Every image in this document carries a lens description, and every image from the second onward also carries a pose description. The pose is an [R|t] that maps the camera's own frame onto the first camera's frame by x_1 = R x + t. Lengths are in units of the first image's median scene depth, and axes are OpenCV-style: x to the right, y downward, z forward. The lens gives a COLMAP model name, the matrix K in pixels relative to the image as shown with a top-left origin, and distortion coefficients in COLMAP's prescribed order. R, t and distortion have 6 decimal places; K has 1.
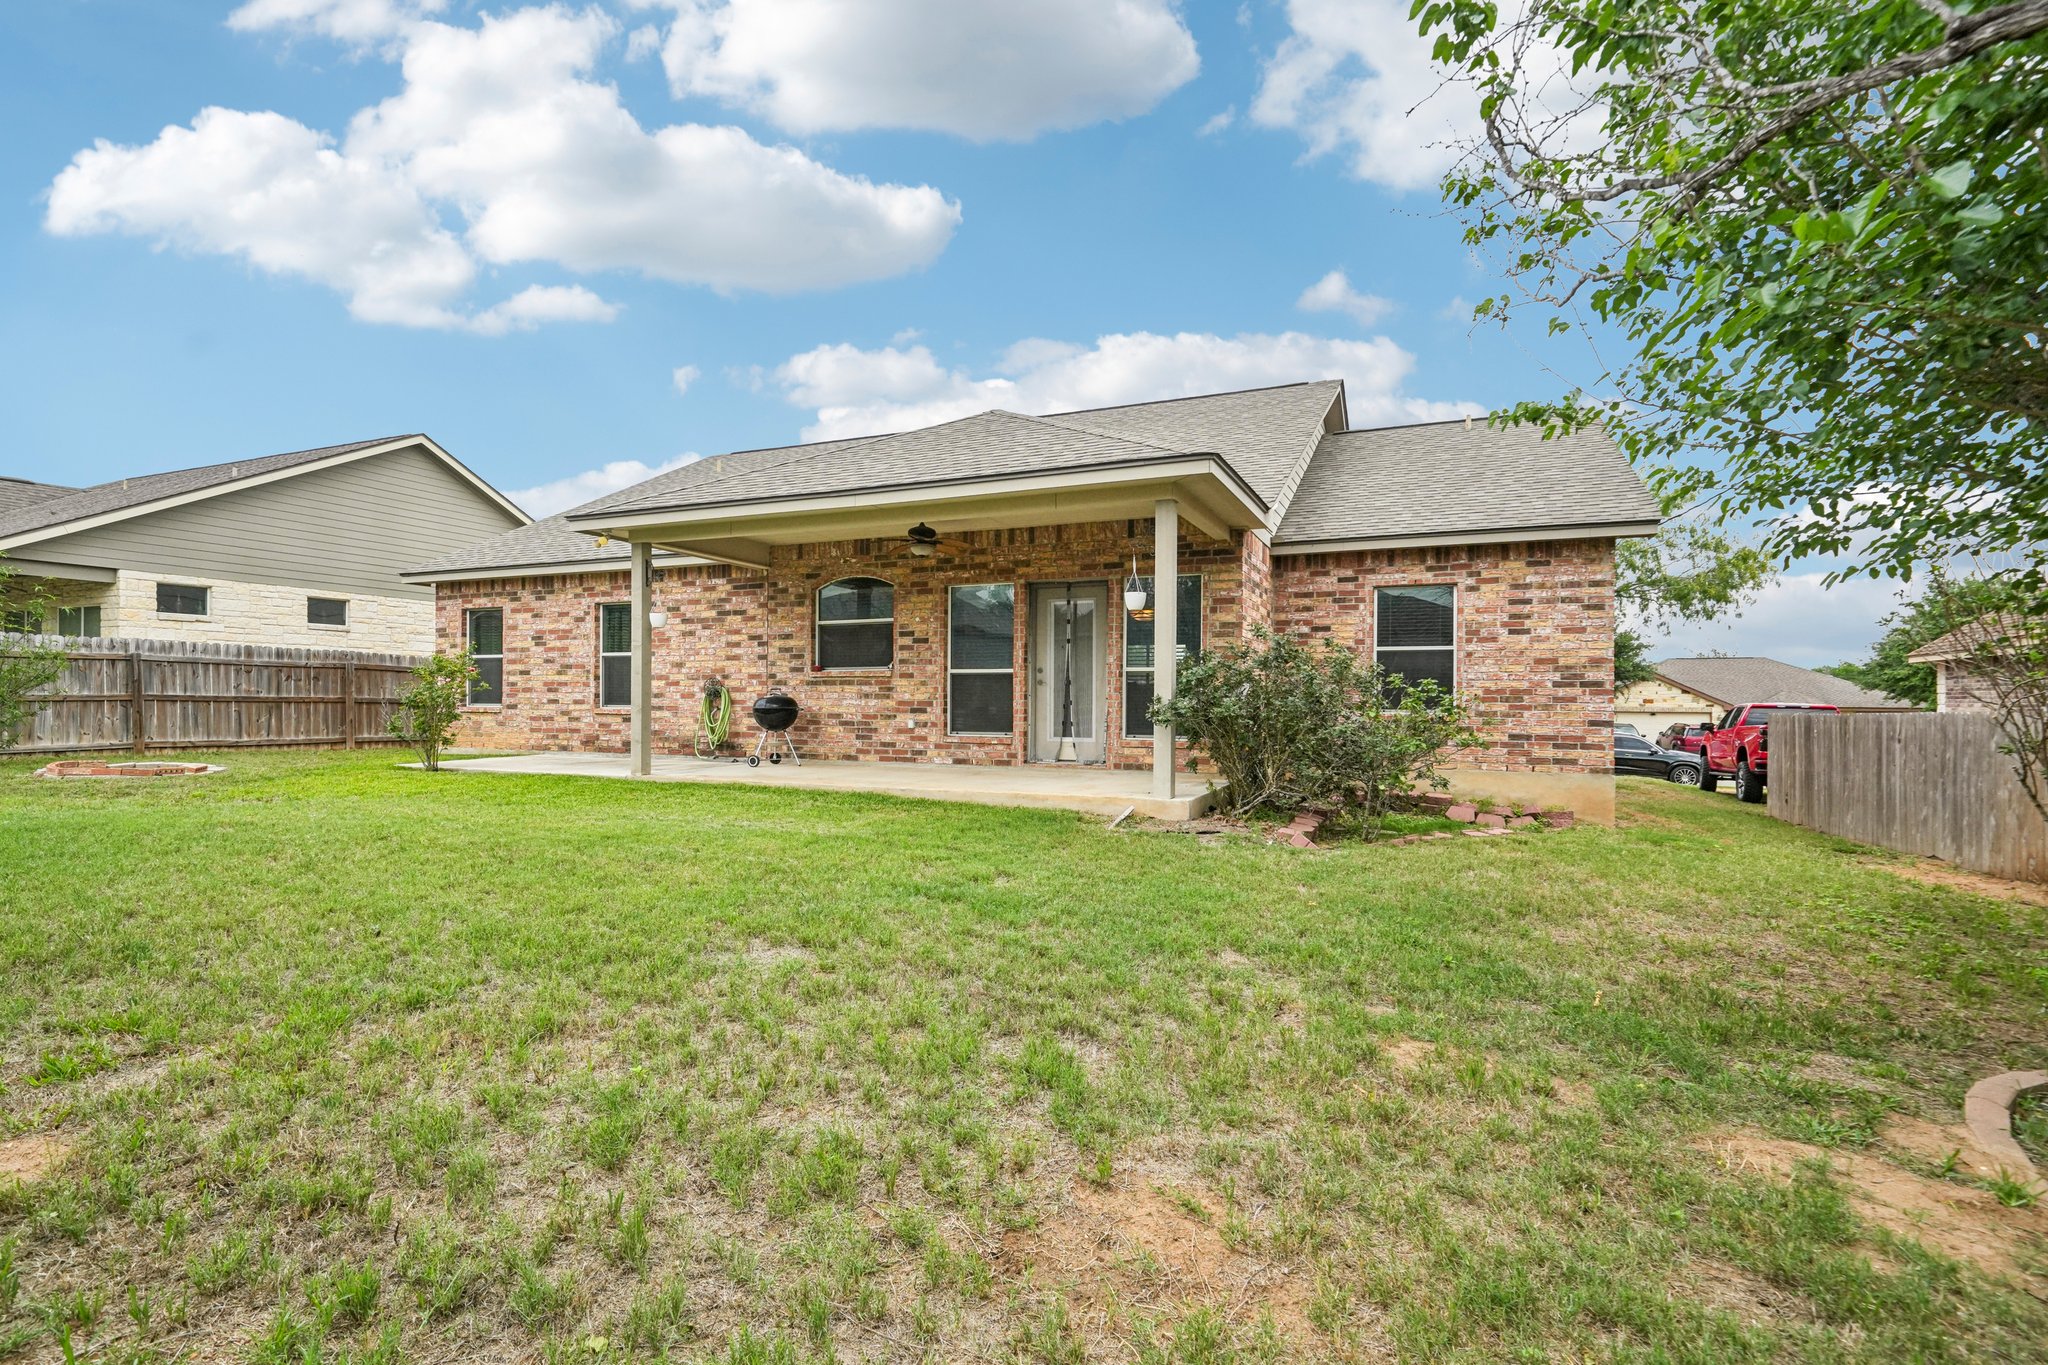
lens RADIAL K [[950.9, 0, 1028.0], [0, 950.9, 693.3], [0, 0, 1]] dist [0.009840, 0.000349]
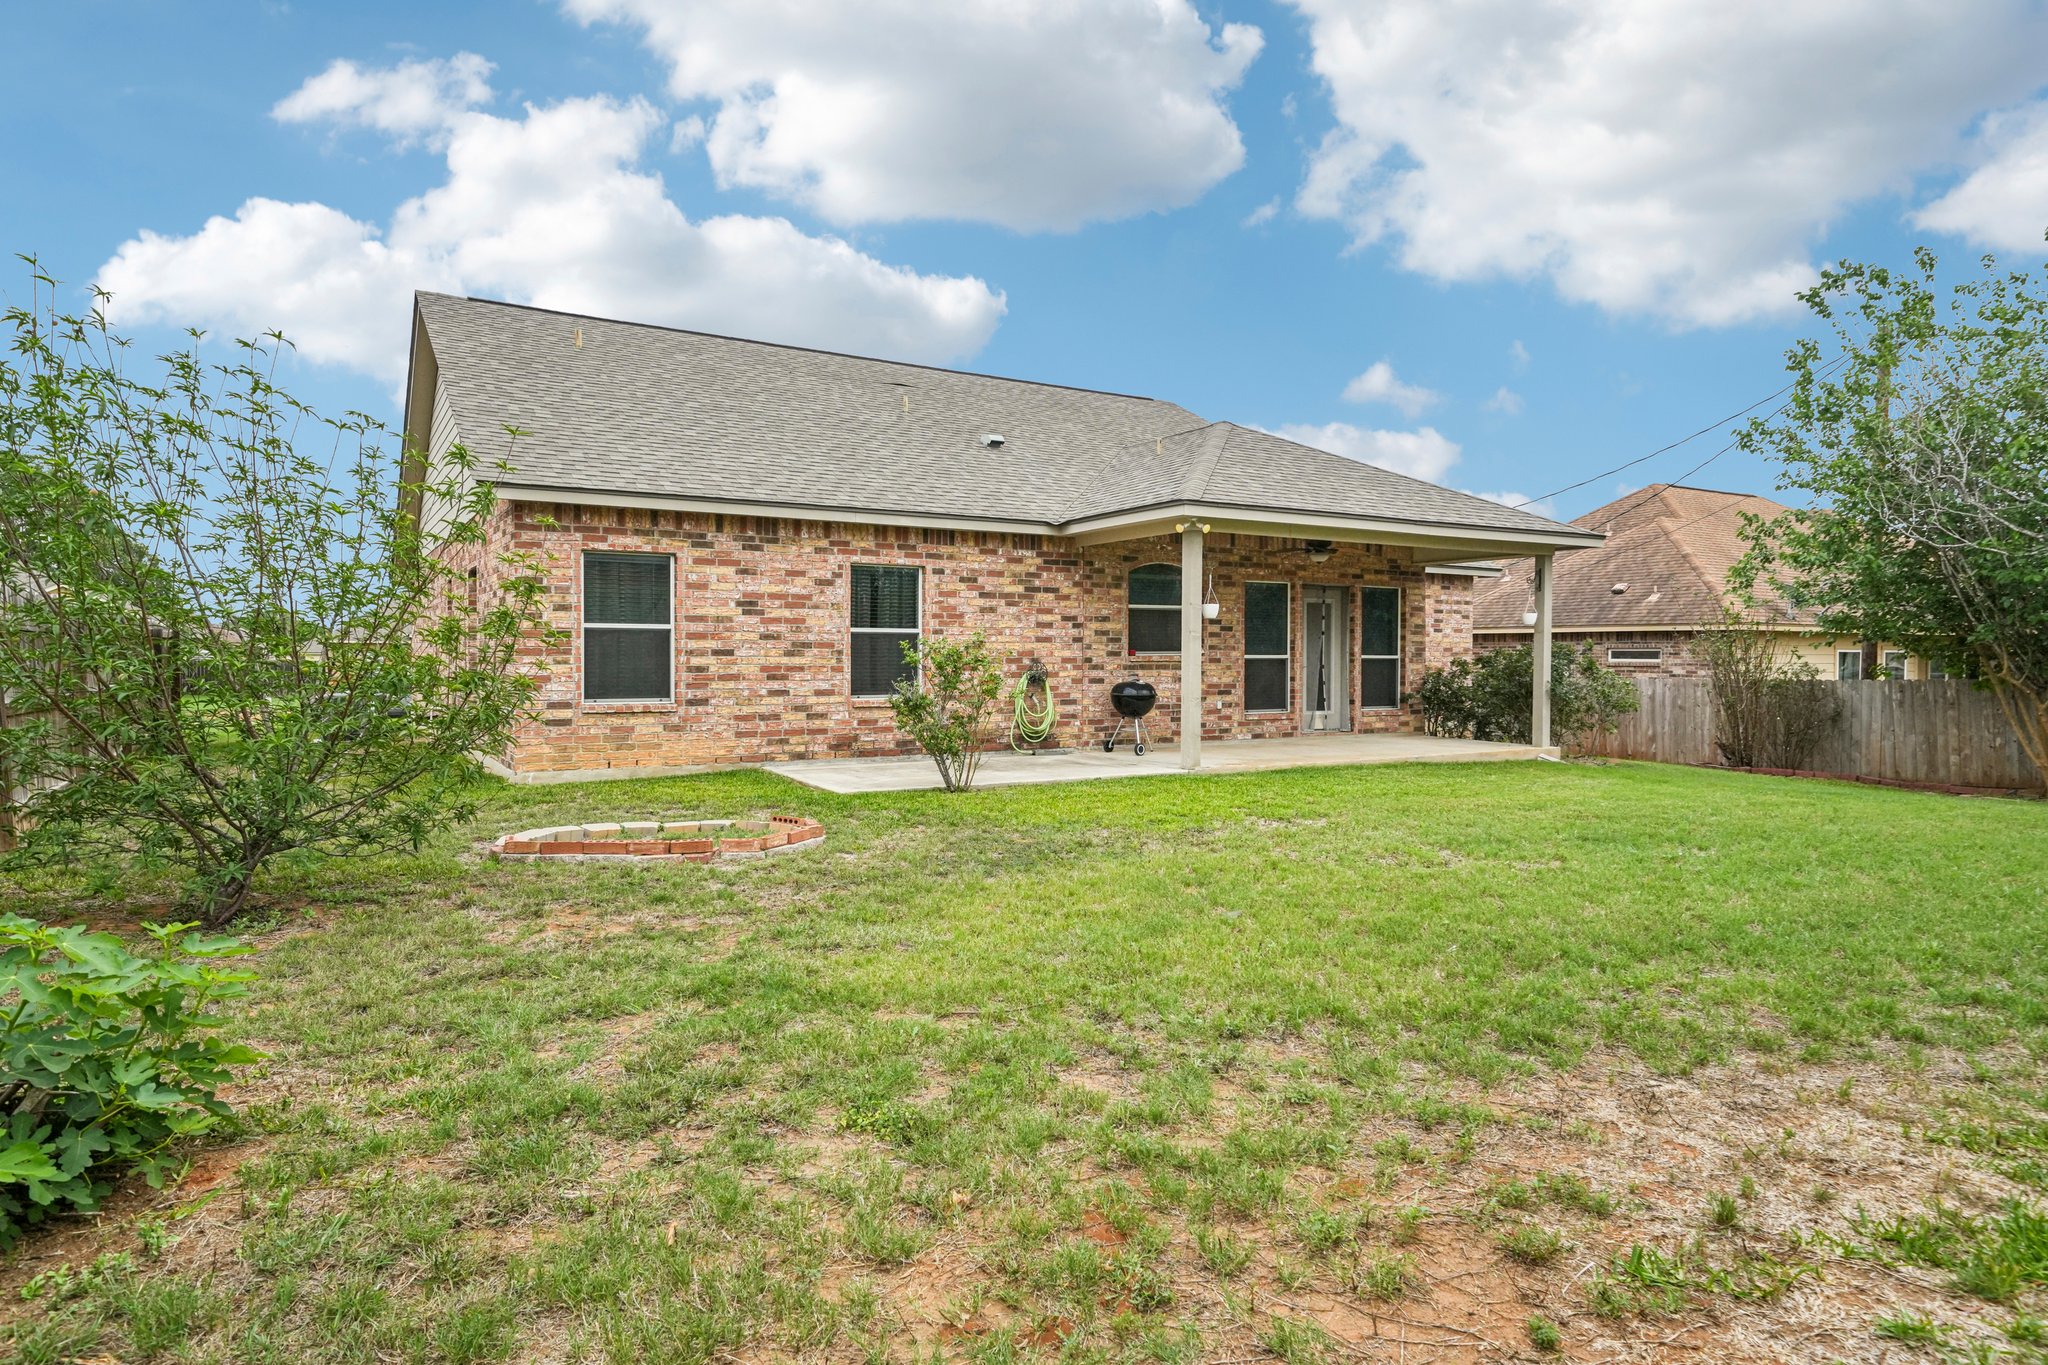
lens RADIAL K [[1182.3, 0, 1026.2], [0, 1182.3, 642.3], [0, 0, 1]] dist [0.020382, 0.000163]
pose [[0.580359, 0.004280, 0.814350, -1.240066], [-0.007881, 0.999969, 0.000361, -0.034943], [-0.814323, -0.006628, 0.580374, 0.361193]]
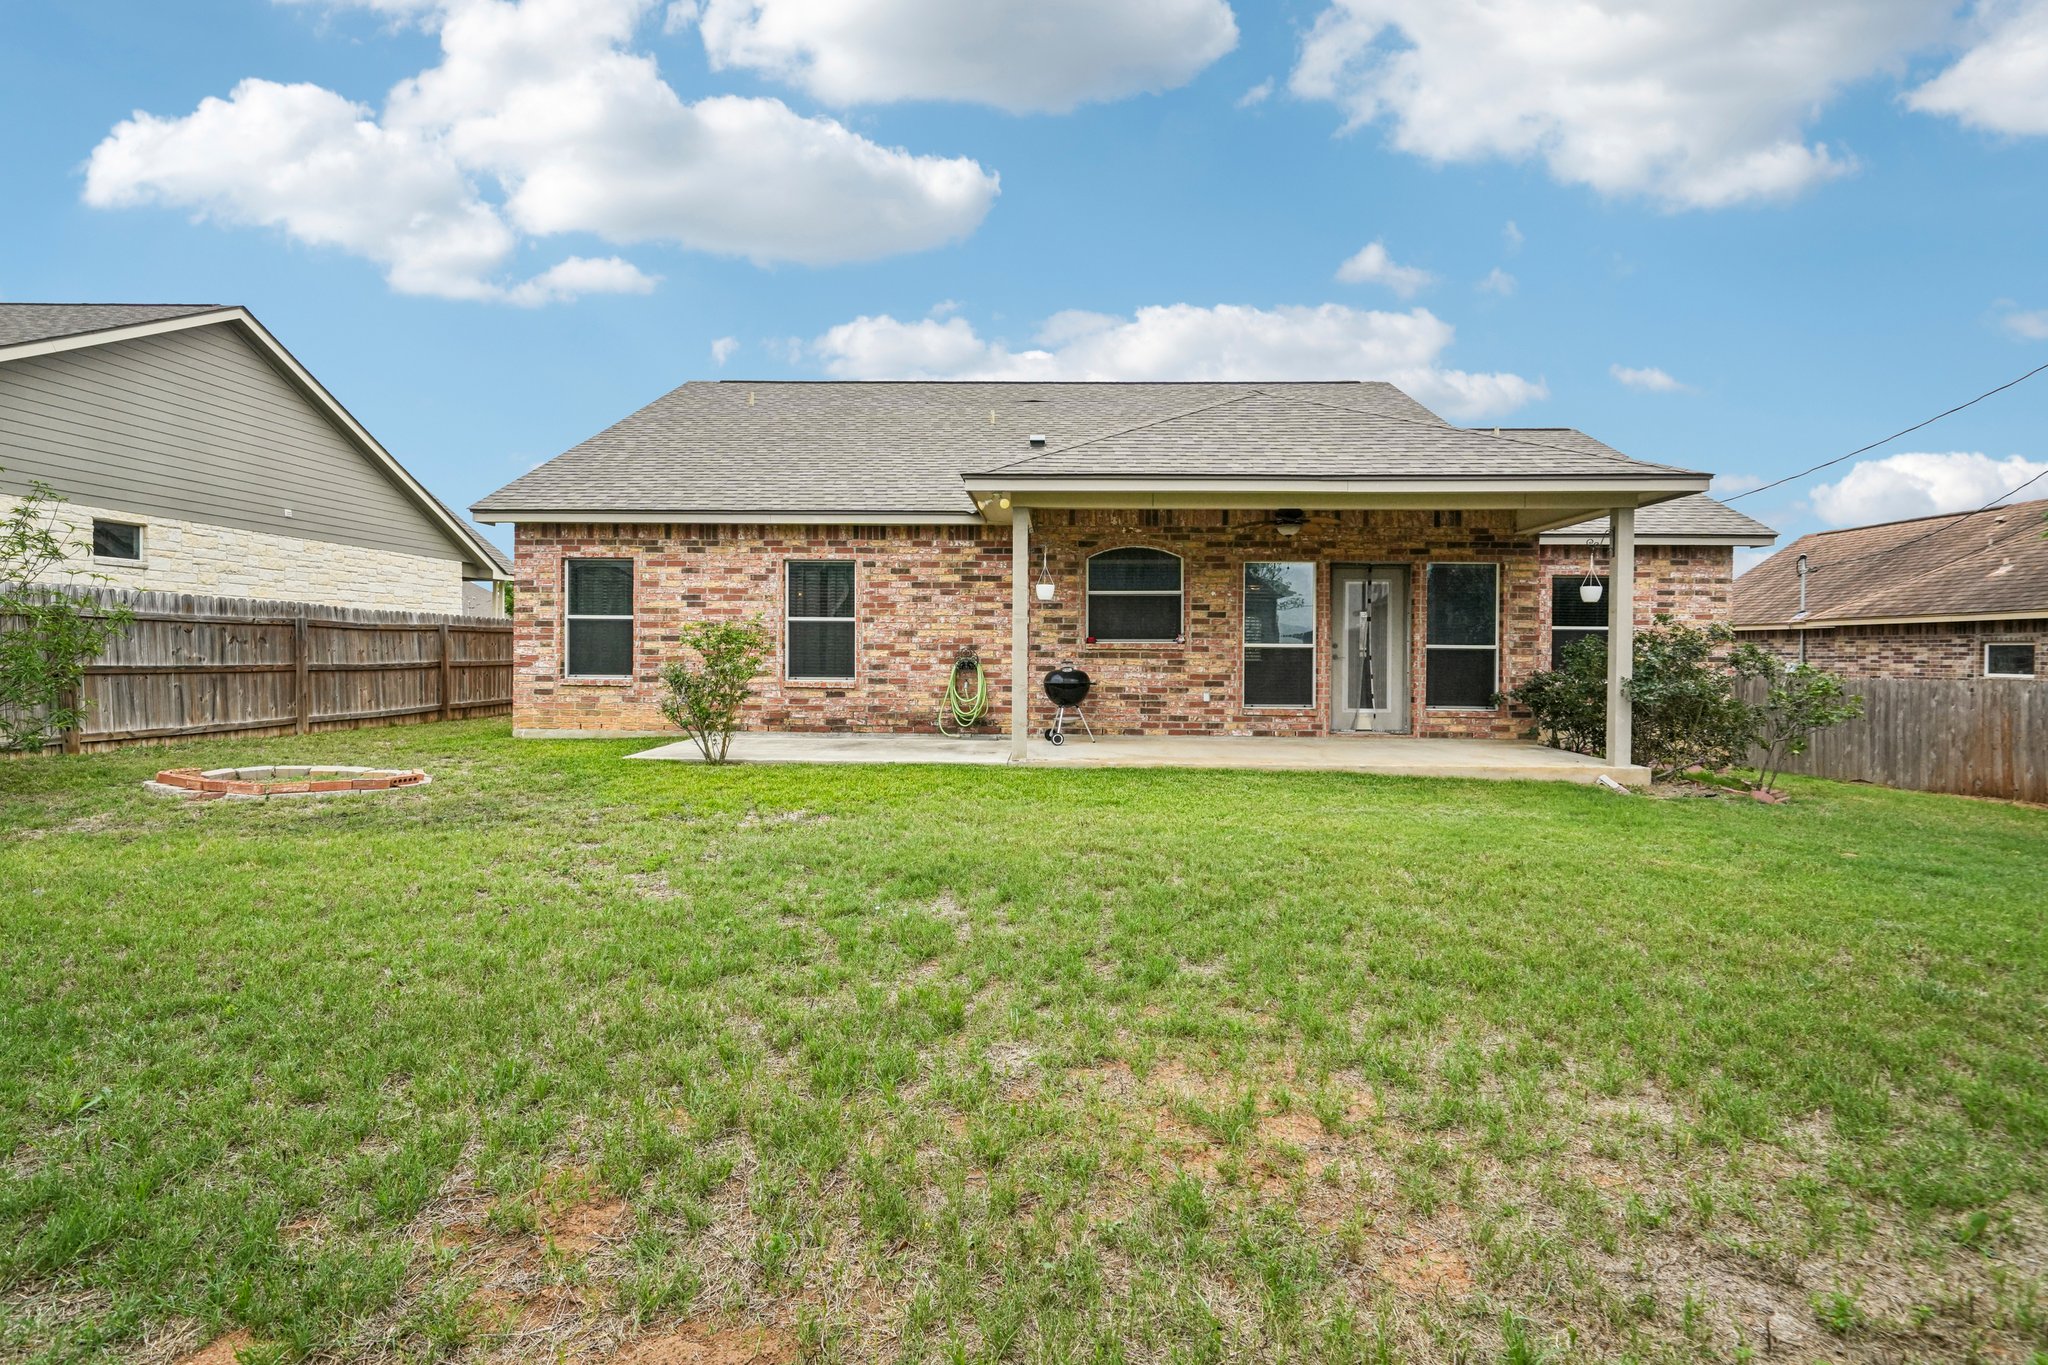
lens RADIAL K [[950.9, 0, 1033.7], [0, 950.9, 643.6], [0, 0, 1]] dist [0.009840, 0.000349]
pose [[0.930077, 0.004230, 0.367341, -0.606333], [-0.006288, 0.999971, 0.004404, -0.025492], [-0.367312, -0.006406, 0.930076, 0.120540]]
